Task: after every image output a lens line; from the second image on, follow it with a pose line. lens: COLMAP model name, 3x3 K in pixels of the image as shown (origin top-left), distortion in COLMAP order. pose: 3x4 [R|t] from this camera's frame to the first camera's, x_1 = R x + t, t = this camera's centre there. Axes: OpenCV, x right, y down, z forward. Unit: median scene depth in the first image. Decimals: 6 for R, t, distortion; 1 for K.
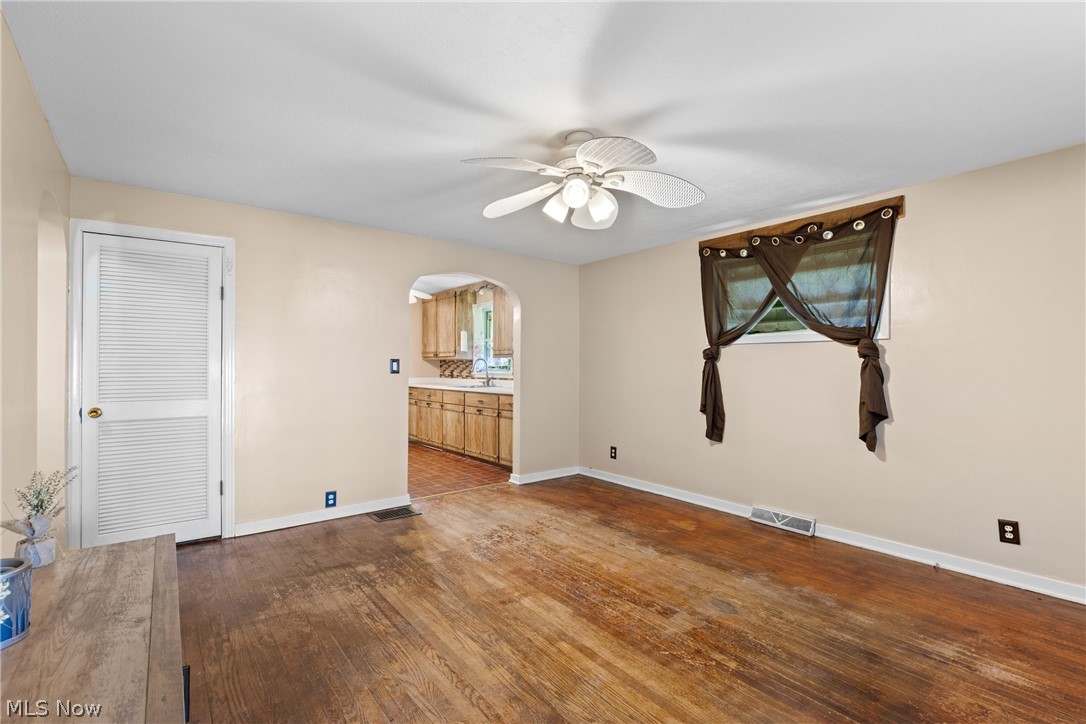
lens RADIAL K [[489.0, 0, 543.0], [0, 489.0, 362.0], [0, 0, 1]] dist [0.016685, -0.000031]
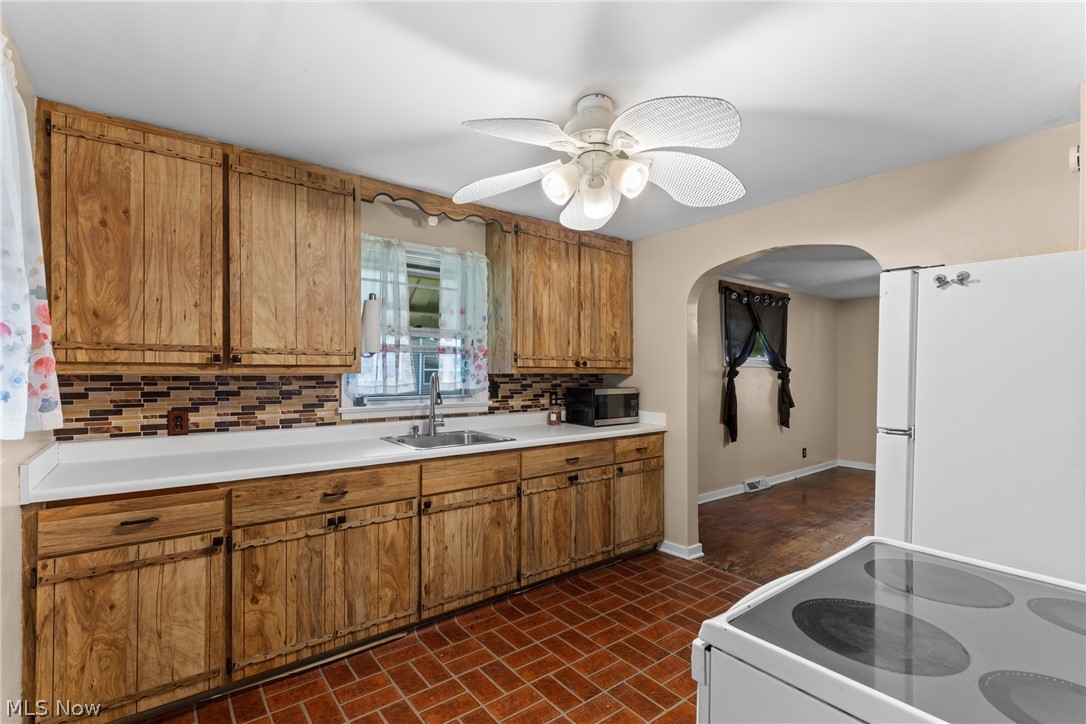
lens RADIAL K [[493.6, 0, 541.4], [0, 493.6, 370.9], [0, 0, 1]] dist [0.014469, -0.000170]
pose [[0.008528, -0.001013, 0.999963, -1.023266], [-0.013901, 0.999903, 0.001132, -0.019942], [-0.999867, -0.013910, 0.008513, 1.633577]]
